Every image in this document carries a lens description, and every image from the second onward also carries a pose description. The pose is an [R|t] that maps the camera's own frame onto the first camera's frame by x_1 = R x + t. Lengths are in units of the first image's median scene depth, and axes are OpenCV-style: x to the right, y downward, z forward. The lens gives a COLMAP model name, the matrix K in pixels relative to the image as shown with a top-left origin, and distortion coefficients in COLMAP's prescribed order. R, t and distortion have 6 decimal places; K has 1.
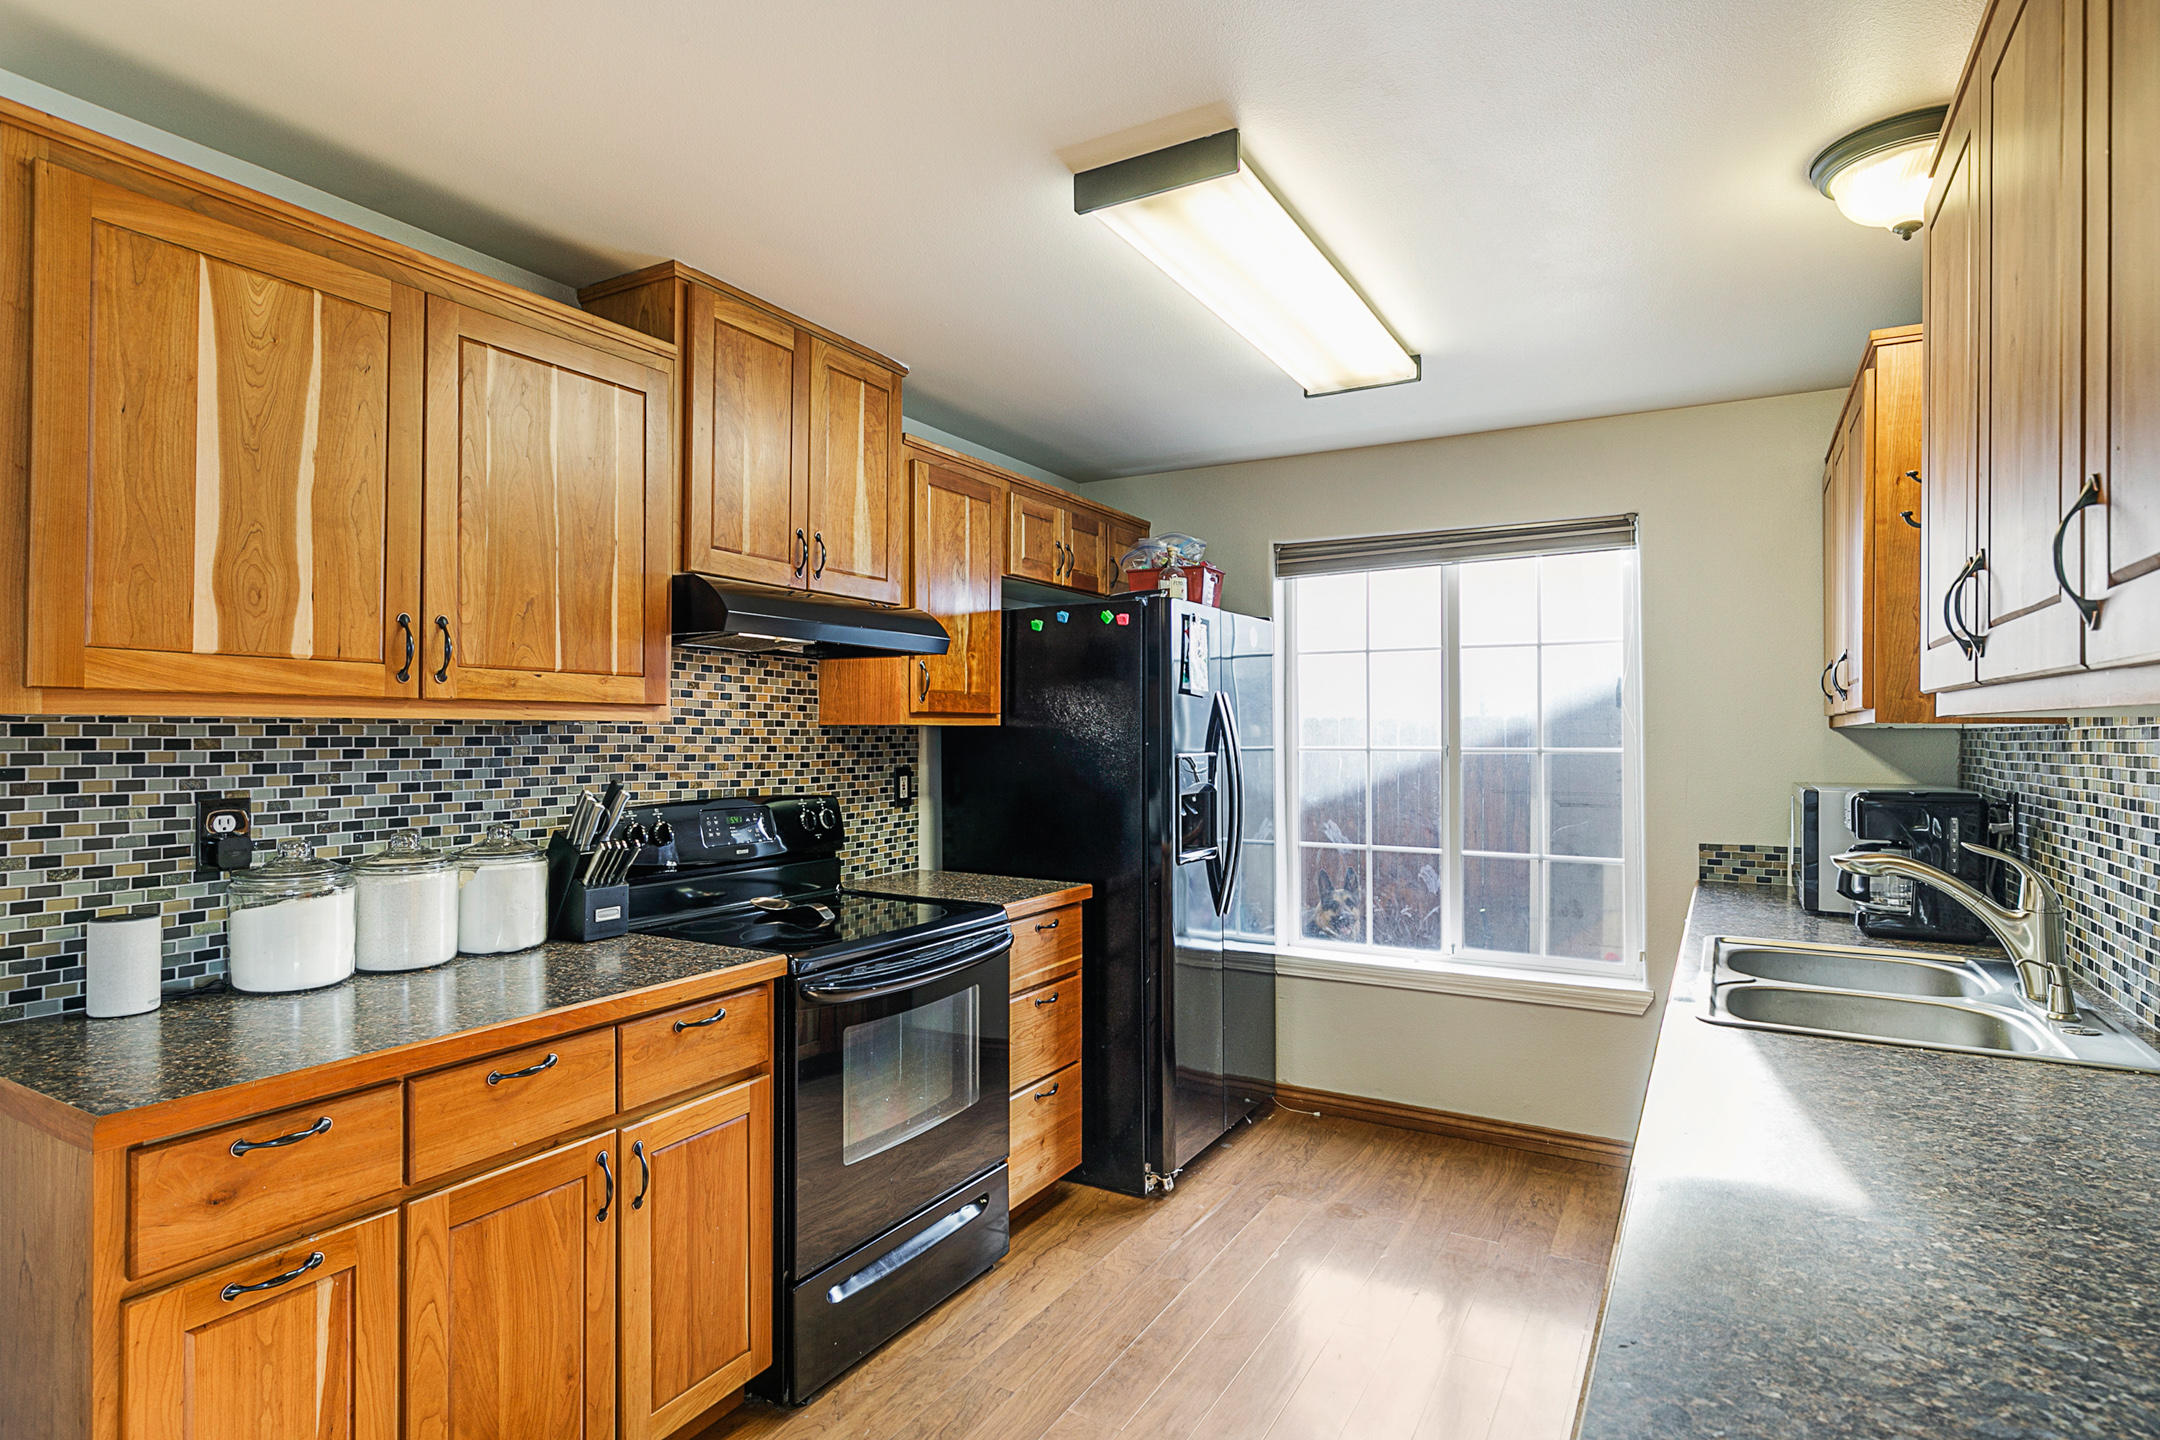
lens RADIAL K [[1113.5, 0, 1080.0], [0, 1113.5, 720.0], [0, 0, 1]] dist [0.000805, 0.000054]
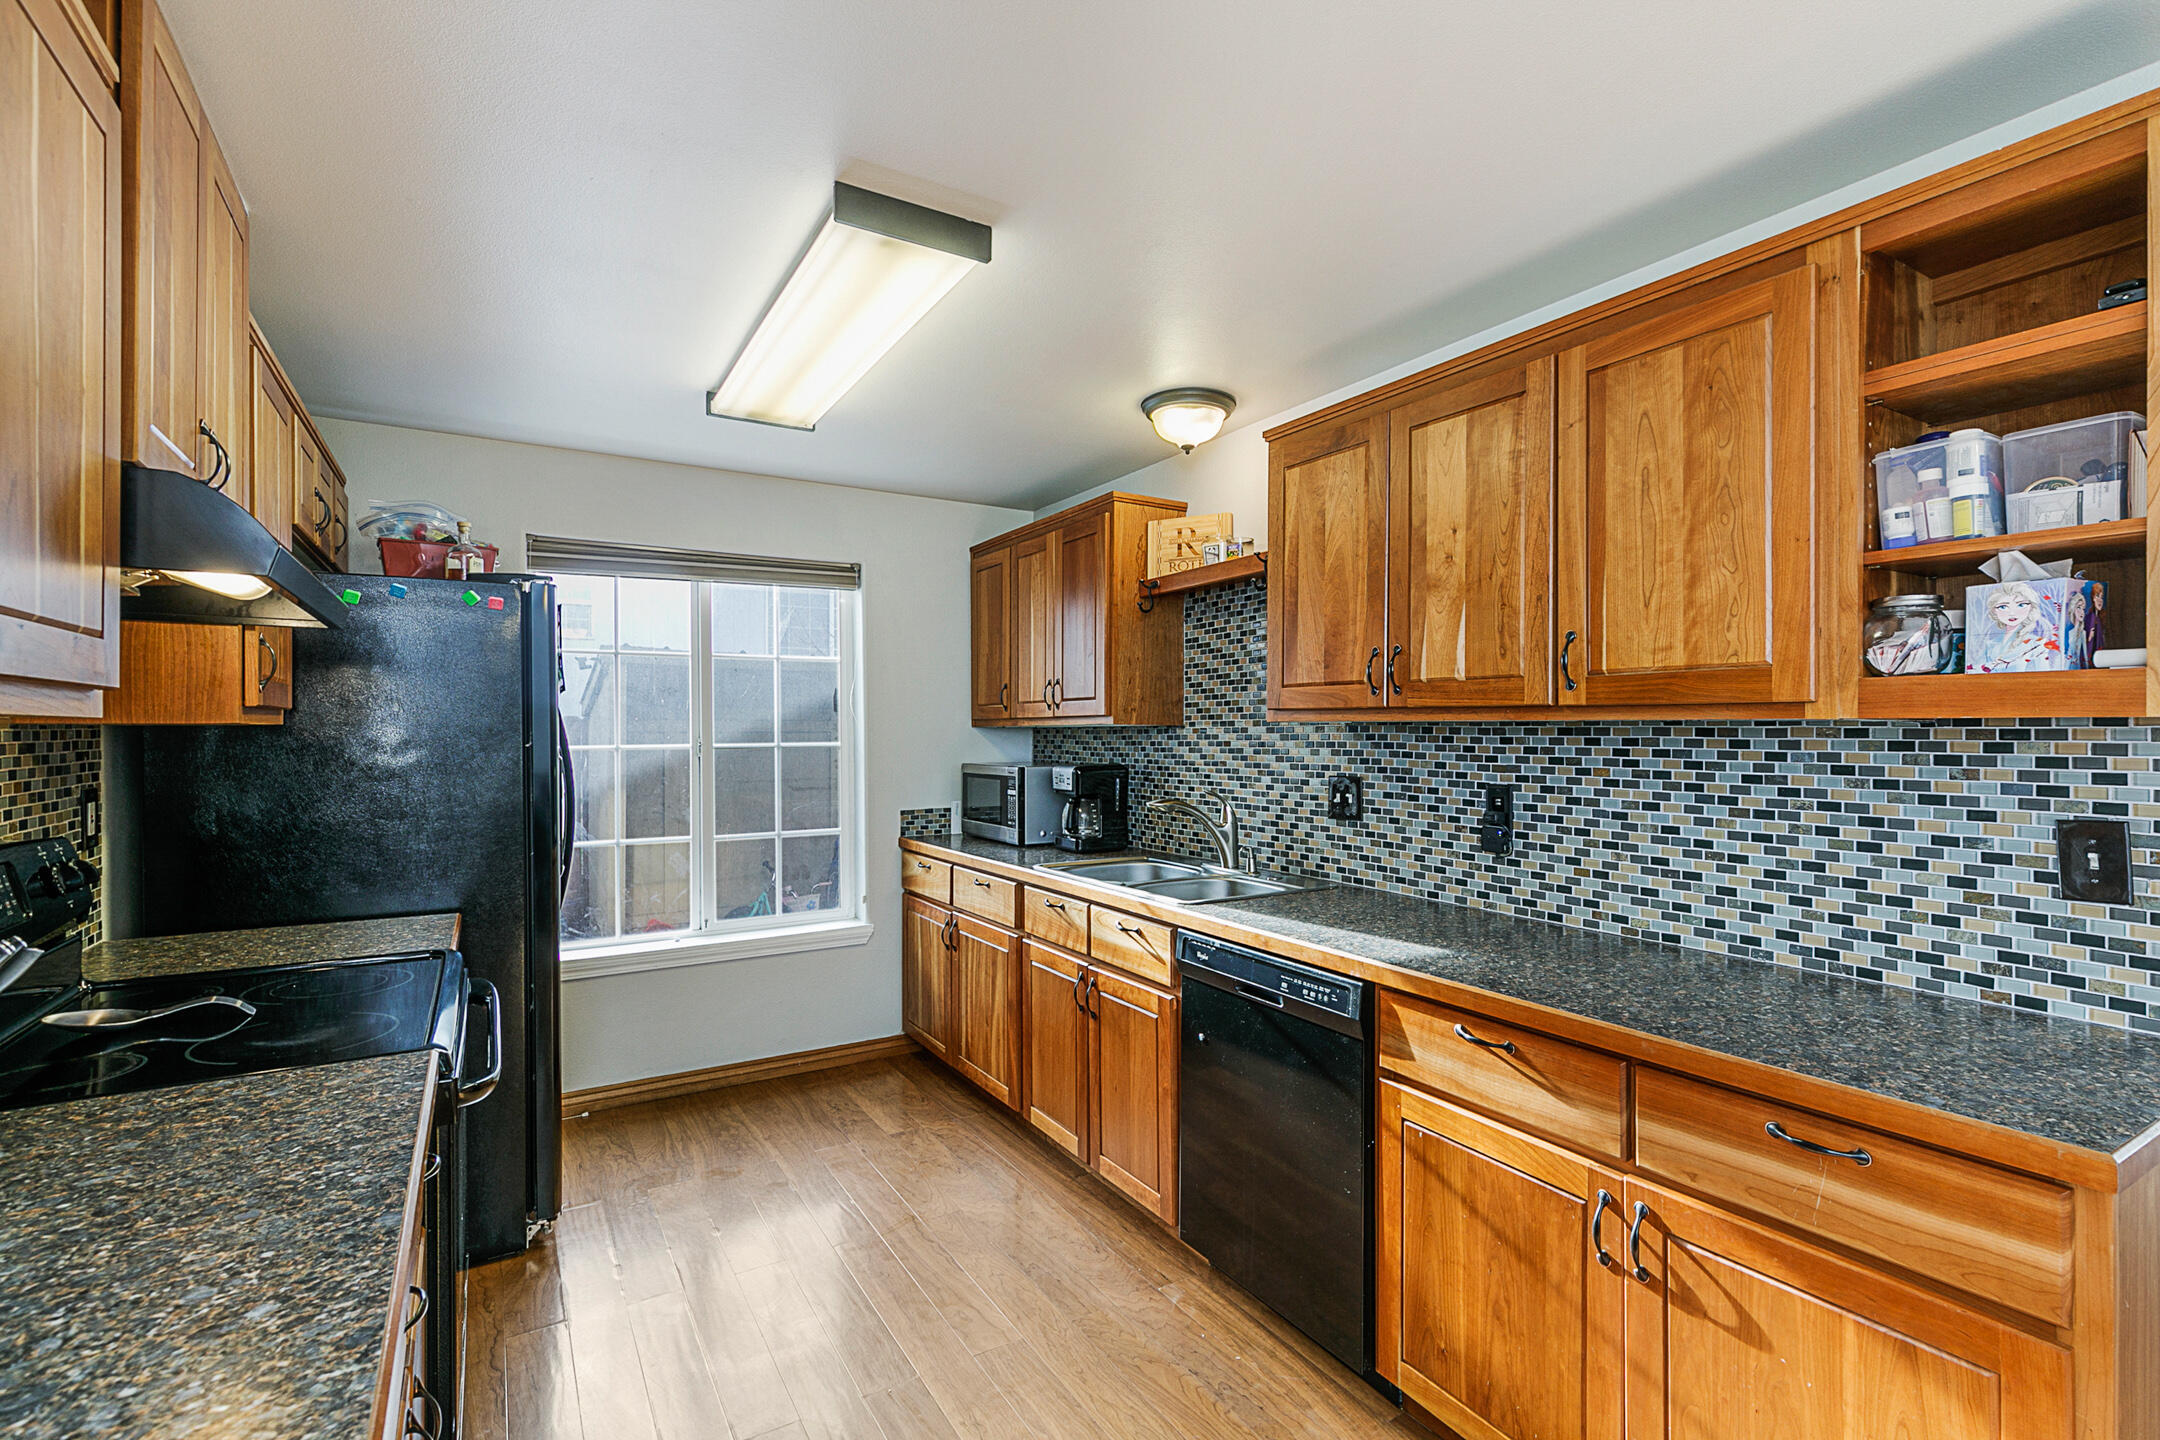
lens RADIAL K [[973.5, 0, 1080.0], [0, 973.5, 720.0], [0, 0, 1]] dist [-0.000273, -0.000143]
pose [[0.480301, 0.005494, 0.877087, -0.412861], [-0.005824, 0.999978, -0.003075, 0.000615], [-0.877085, -0.003631, 0.480322, 0.234063]]
